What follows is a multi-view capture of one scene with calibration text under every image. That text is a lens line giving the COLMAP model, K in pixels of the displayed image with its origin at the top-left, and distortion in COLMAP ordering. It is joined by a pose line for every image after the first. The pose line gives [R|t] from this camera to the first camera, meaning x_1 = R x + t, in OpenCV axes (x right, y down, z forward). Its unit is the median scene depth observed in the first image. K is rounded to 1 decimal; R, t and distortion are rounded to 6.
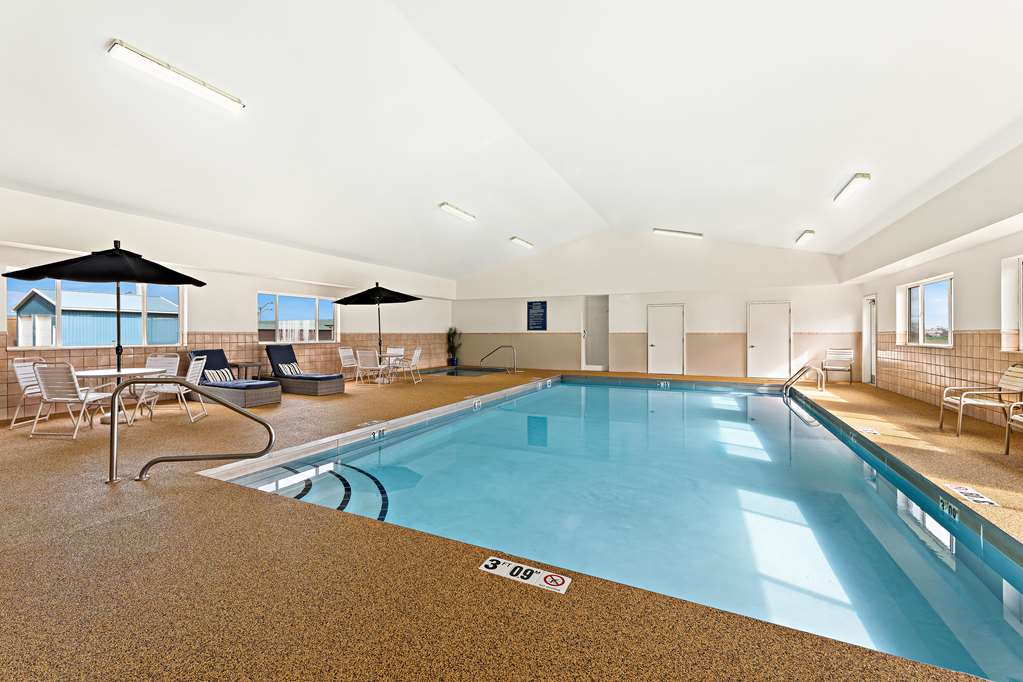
lens RADIAL K [[422.0, 0, 510.3], [0, 422.0, 336.7], [0, 0, 1]] dist [0.028844, 0.000037]
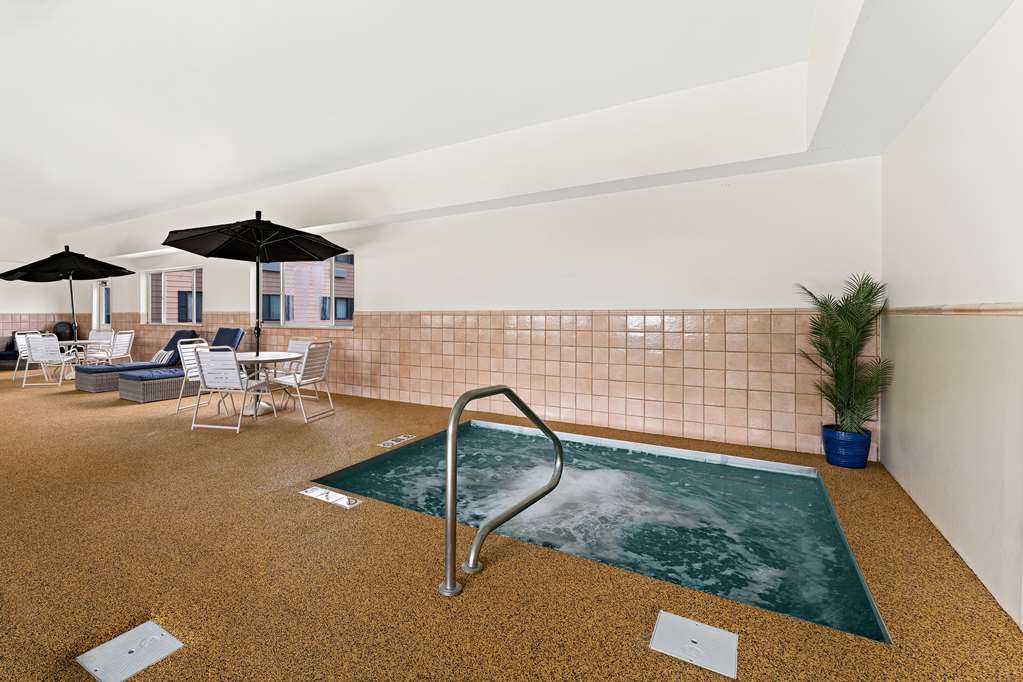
lens RADIAL K [[422.0, 0, 510.3], [0, 422.0, 336.7], [0, 0, 1]] dist [0.028844, 0.000037]
pose [[-0.058429, 0.031001, -0.997810, 0.147191], [-0.000791, 0.999516, 0.031100, -0.003012], [0.998291, 0.002606, -0.058376, 1.410642]]
